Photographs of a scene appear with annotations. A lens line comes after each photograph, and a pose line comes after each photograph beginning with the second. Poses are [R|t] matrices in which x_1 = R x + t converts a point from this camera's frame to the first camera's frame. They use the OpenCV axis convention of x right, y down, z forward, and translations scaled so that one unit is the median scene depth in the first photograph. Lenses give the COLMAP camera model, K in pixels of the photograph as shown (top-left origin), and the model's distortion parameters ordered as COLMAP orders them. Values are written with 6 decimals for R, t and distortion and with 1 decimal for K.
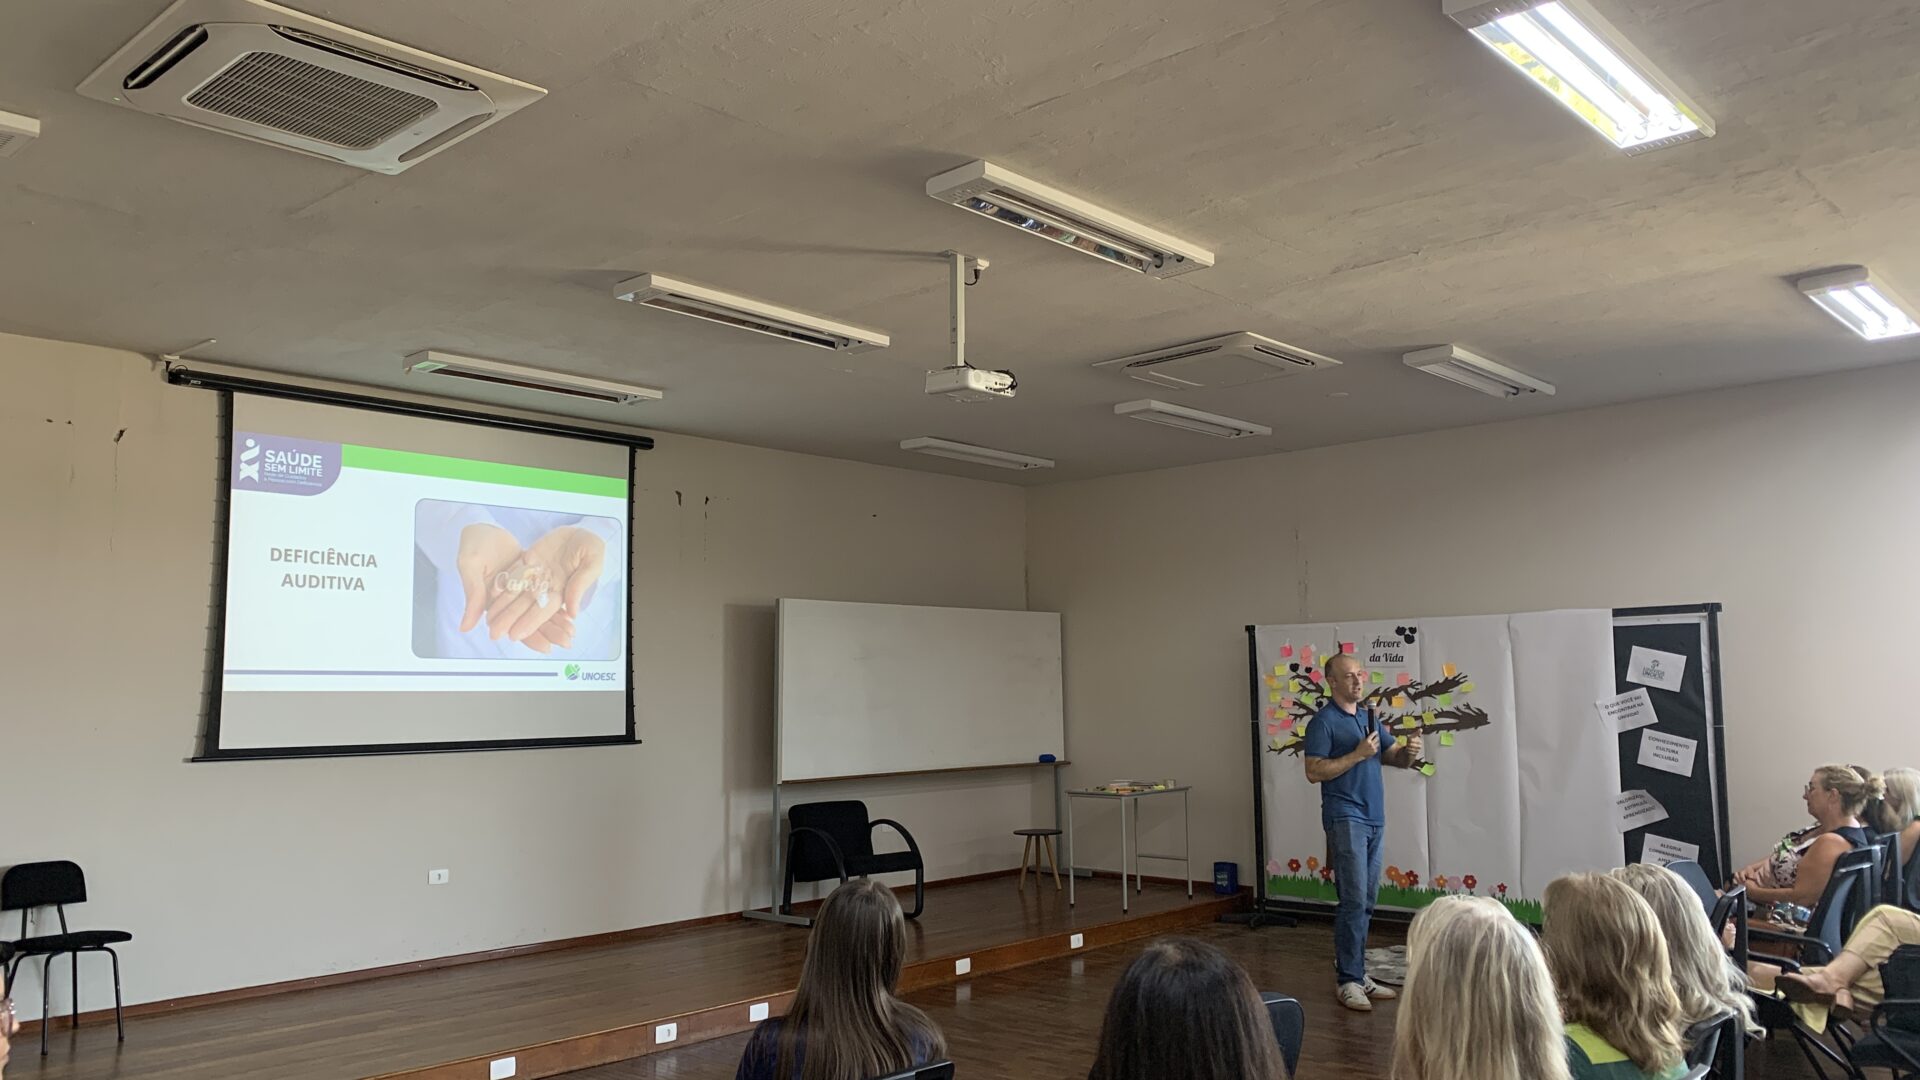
lens RADIAL K [[1489.0, 0, 949.8], [0, 1489.0, 536.0], [0, 0, 1]] dist [0.005541, -0.000735]
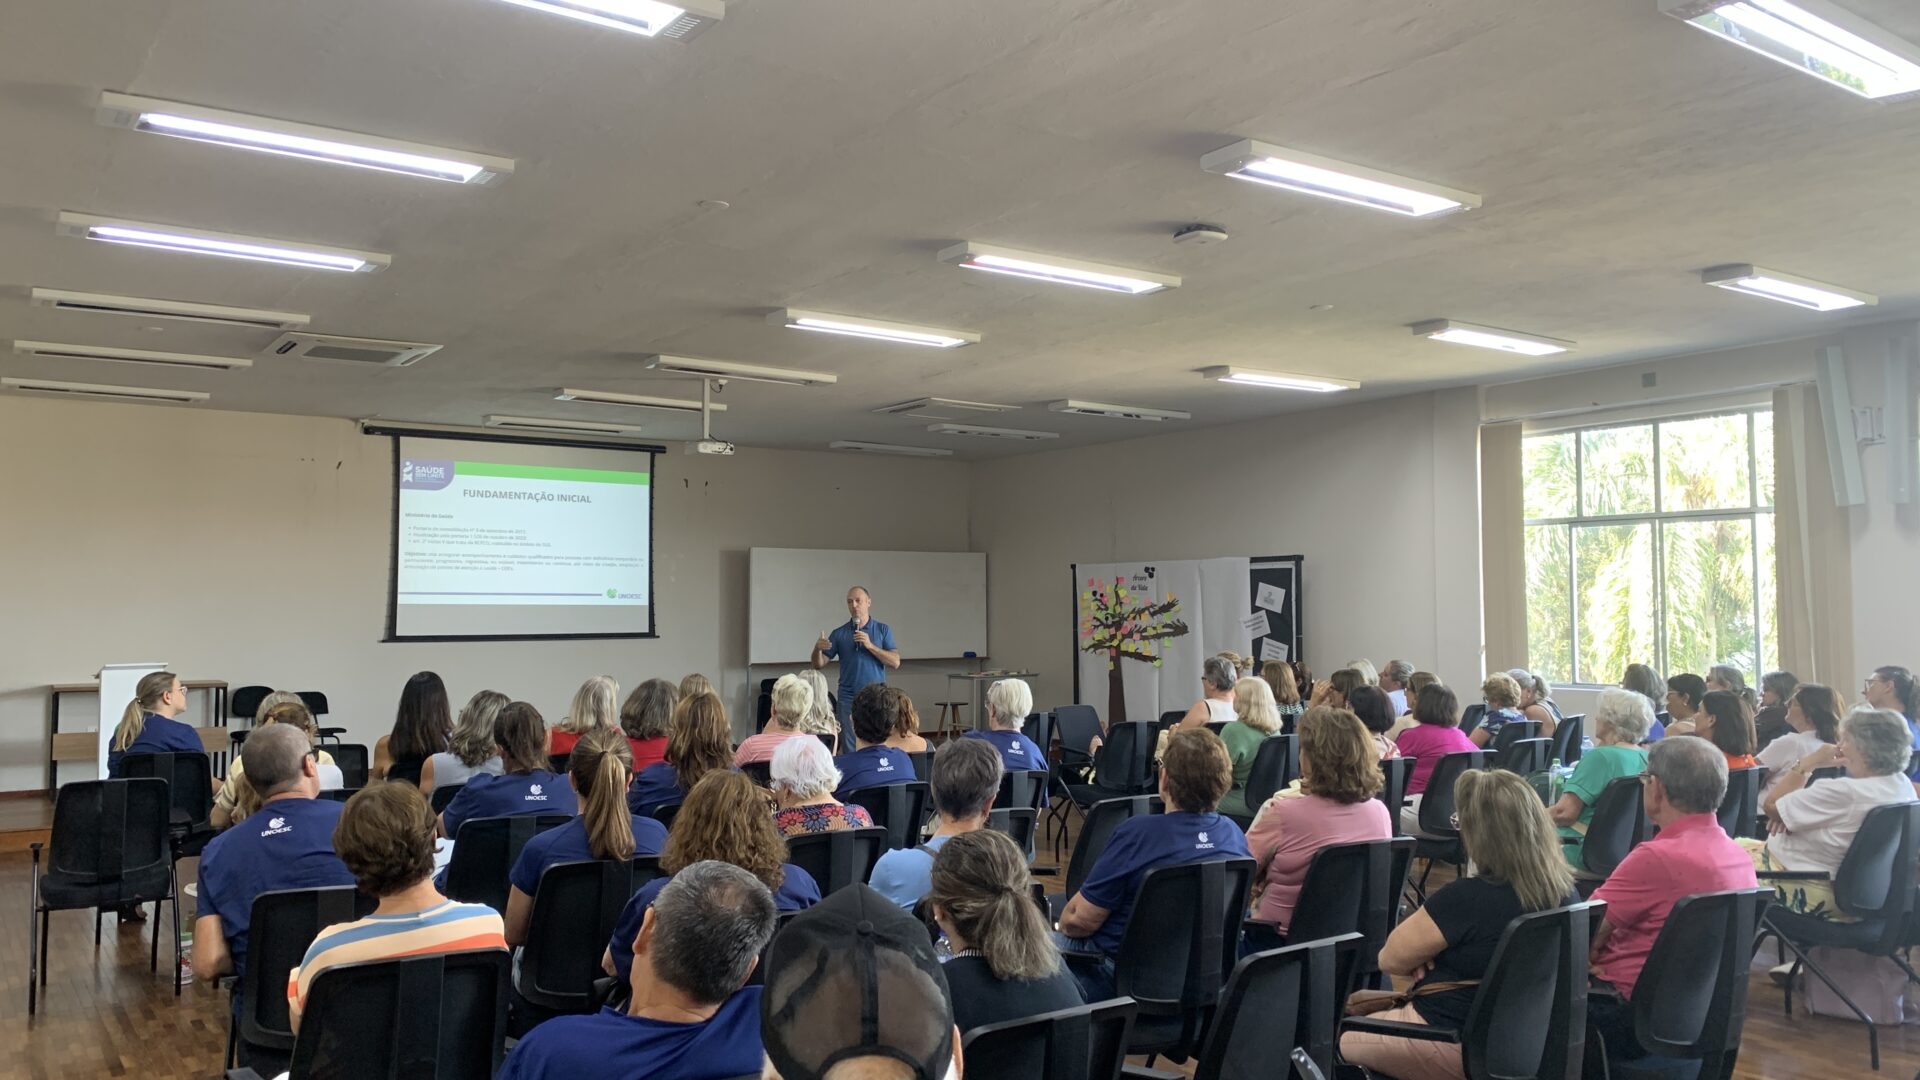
lens RADIAL K [[1489.0, 0, 969.0], [0, 1489.0, 541.2], [0, 0, 1]] dist [0.005541, -0.000735]
pose [[0.978177, 0.001148, -0.207770, 0.457472], [0.011863, 0.998045, 0.061366, -0.060137], [0.207434, -0.062492, 0.976251, -0.498632]]
